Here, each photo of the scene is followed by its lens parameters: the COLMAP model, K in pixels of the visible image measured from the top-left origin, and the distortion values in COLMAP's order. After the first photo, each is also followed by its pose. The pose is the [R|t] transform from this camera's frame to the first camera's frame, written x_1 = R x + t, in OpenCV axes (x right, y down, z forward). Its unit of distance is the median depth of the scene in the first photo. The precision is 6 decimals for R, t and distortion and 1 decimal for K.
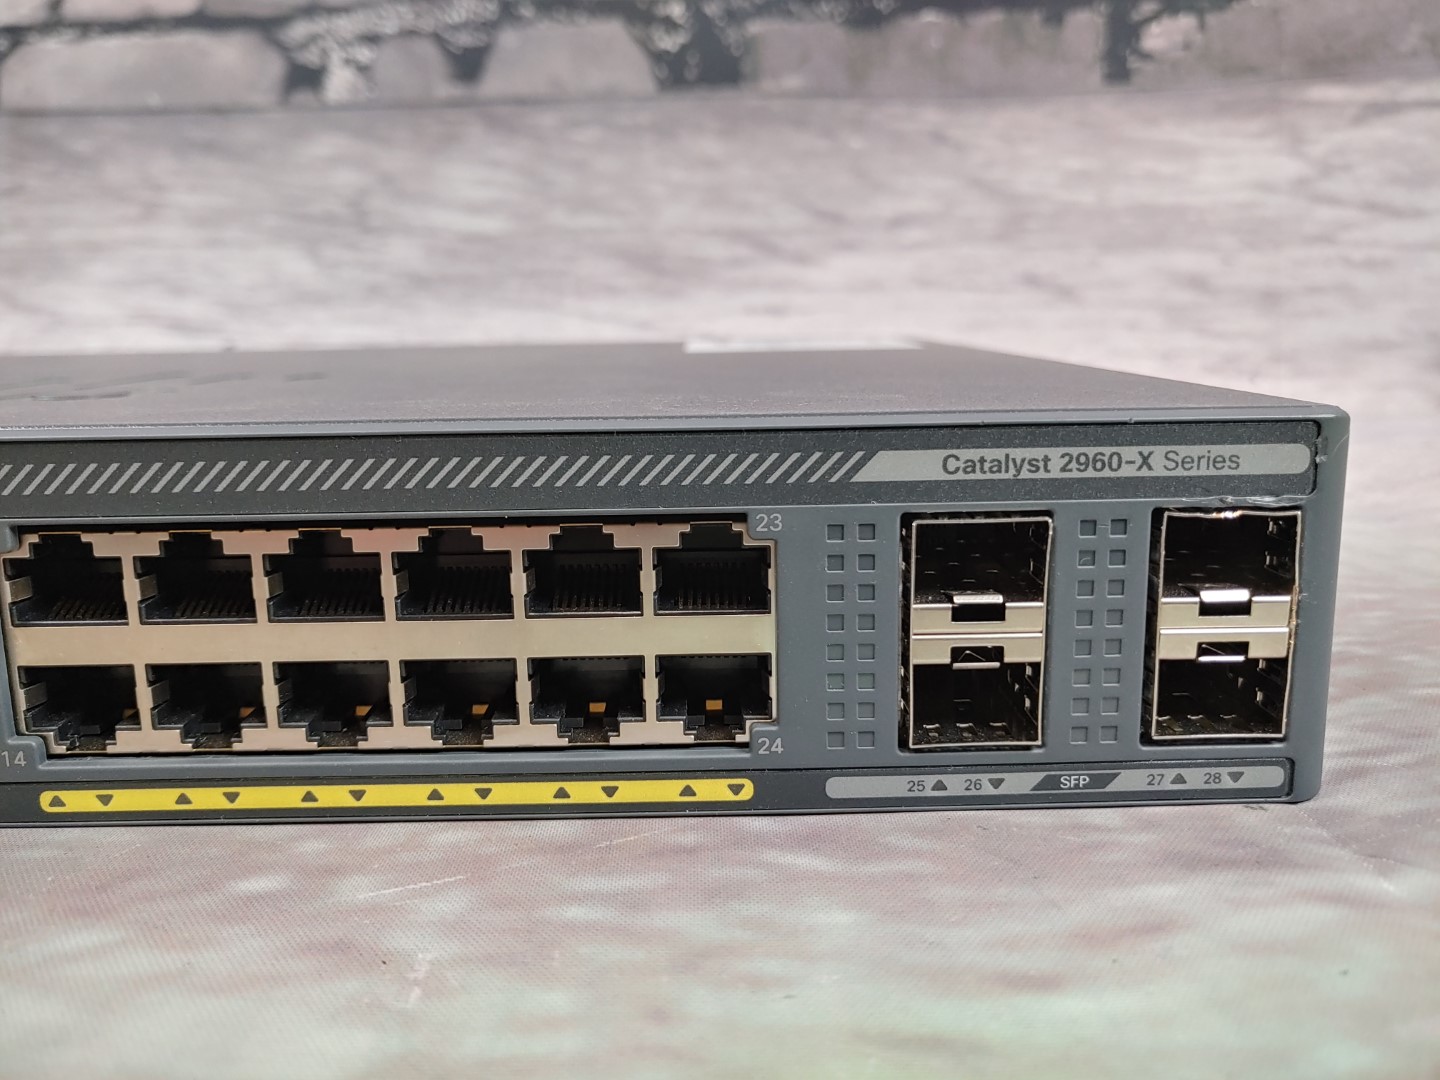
lens RADIAL K [[1212.6, 0, 690.1], [0, 1212.6, 565.0], [0, 0, 1]] dist [0.005572, -0.019398]
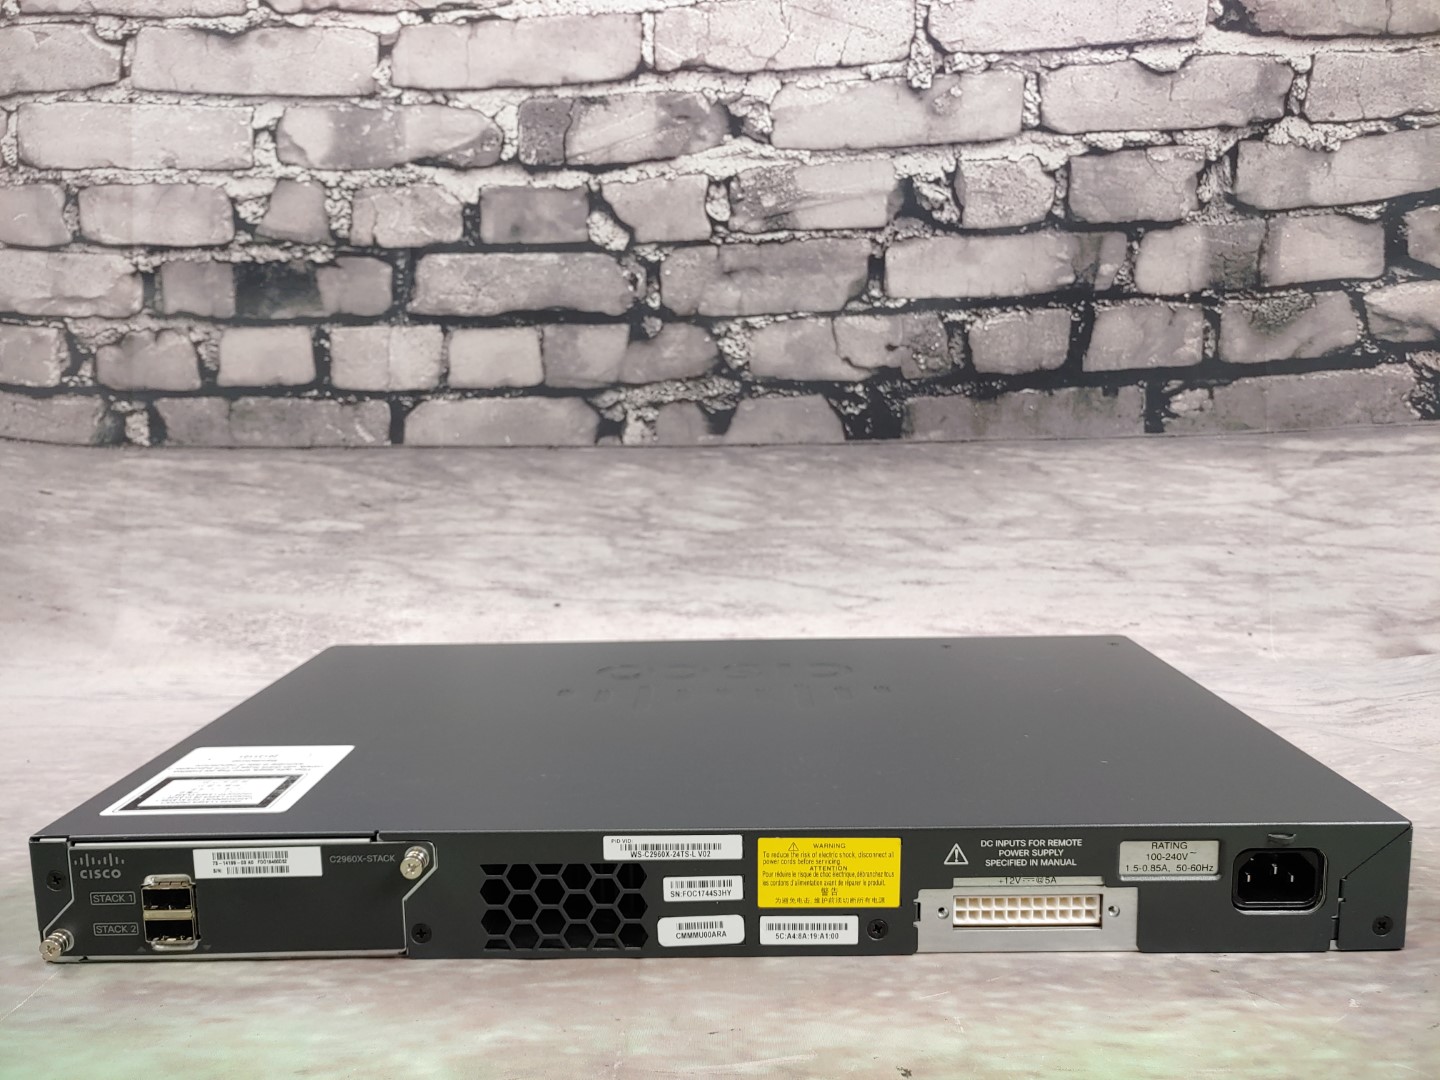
lens RADIAL K [[1212.6, 0, 687.6], [0, 1212.6, 558.2], [0, 0, 1]] dist [0.005572, -0.019398]
pose [[0.999593, 0.010445, -0.026546, -0.183318], [-0.012122, 0.997887, -0.063829, -0.148351], [0.025824, 0.064124, 0.997608, -0.501866]]
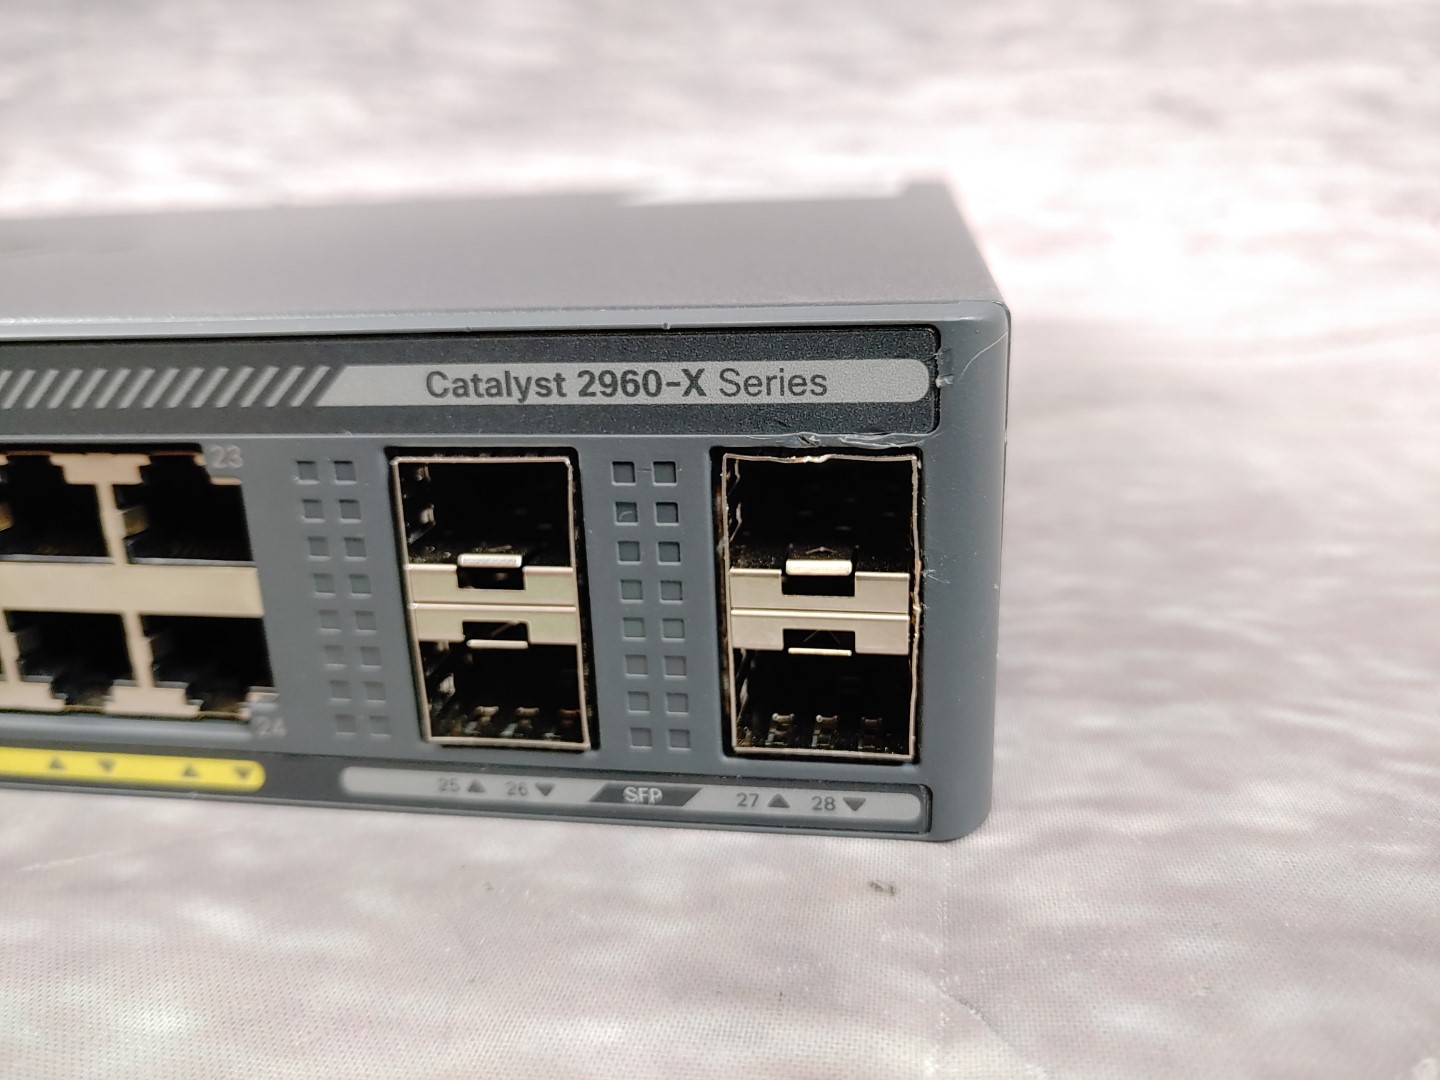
lens RADIAL K [[1212.6, 0, 680.7], [0, 1212.6, 591.4], [0, 0, 1]] dist [0.005572, -0.019398]
pose [[0.982502, 0.042782, -0.181270, 0.126200], [-0.015940, 0.989005, 0.147021, -0.017229], [0.185566, -0.141559, 0.972382, 0.070582]]
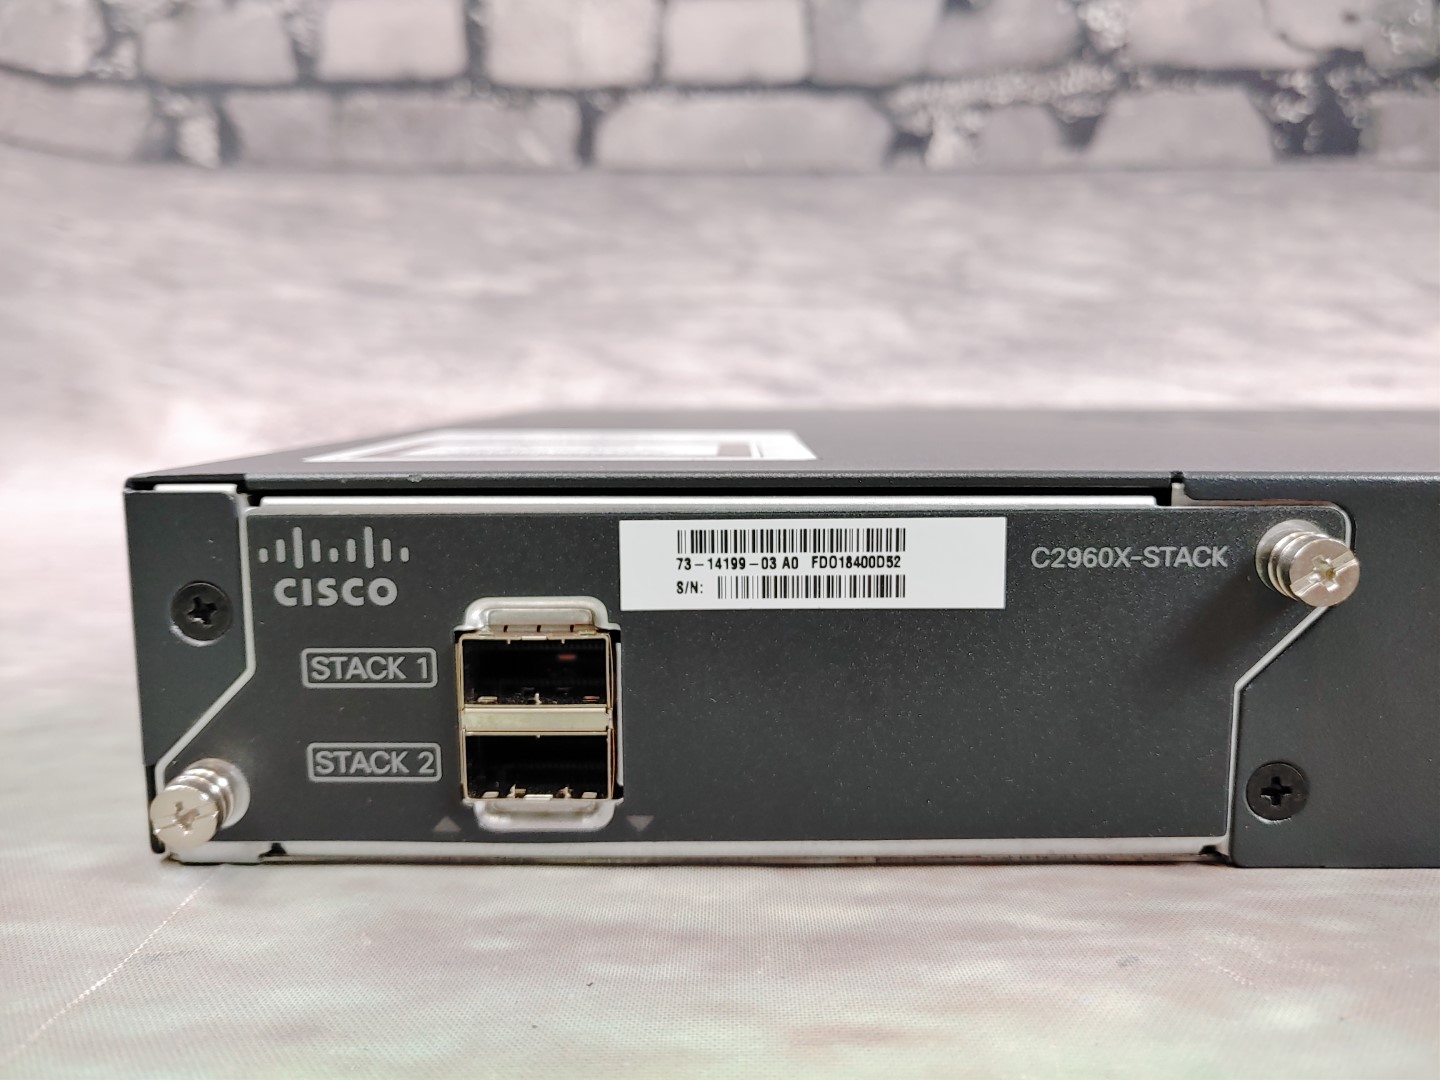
lens RADIAL K [[1212.6, 0, 650.0], [0, 1212.6, 566.5], [0, 0, 1]] dist [0.005572, -0.019398]
pose [[0.999149, 0.026617, -0.031519, -0.502079], [-0.028561, 0.997609, -0.062934, 0.017011], [0.029768, 0.063780, 0.997520, 0.018719]]
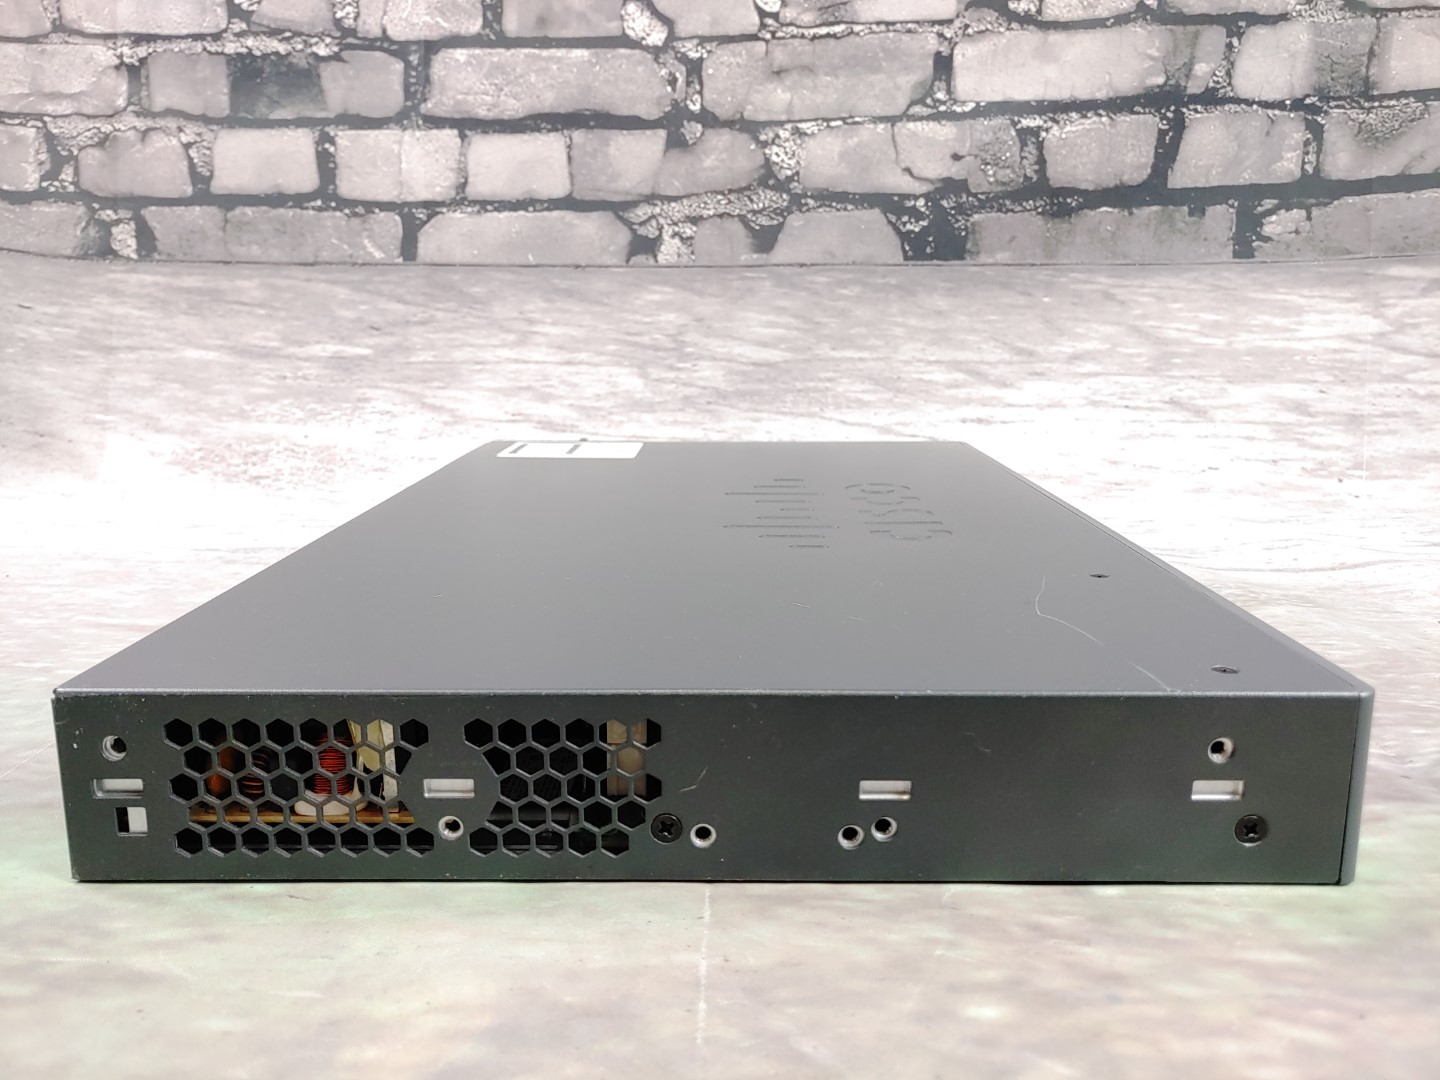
lens RADIAL K [[1212.6, 0, 675.1], [0, 1212.6, 550.8], [0, 0, 1]] dist [0.005572, -0.019398]
pose [[0.999256, 0.026196, -0.028318, -0.239359], [-0.026300, 0.999649, -0.003285, -0.054447], [0.028222, 0.004027, 0.999594, -0.374300]]
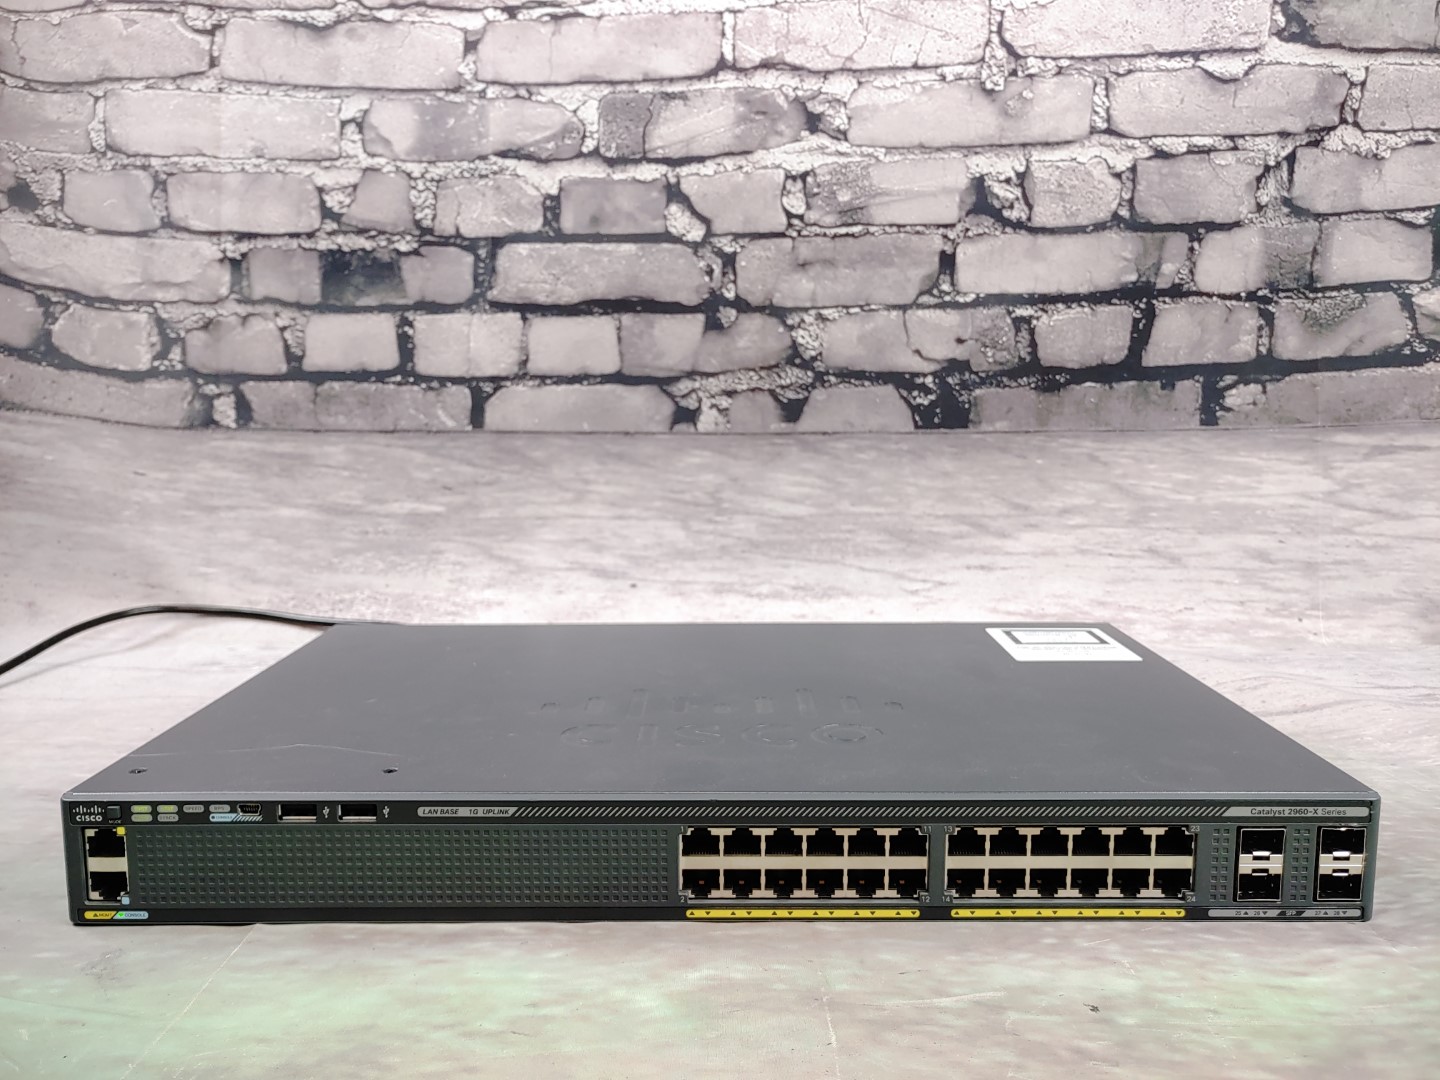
lens RADIAL K [[1212.6, 0, 670.4], [0, 1212.6, 556.6], [0, 0, 1]] dist [0.005572, -0.019398]
pose [[0.999735, 0.019839, -0.011679, -0.322407], [-0.020475, 0.998155, -0.057158, -0.134191], [0.010524, 0.057382, 0.998297, -0.556117]]
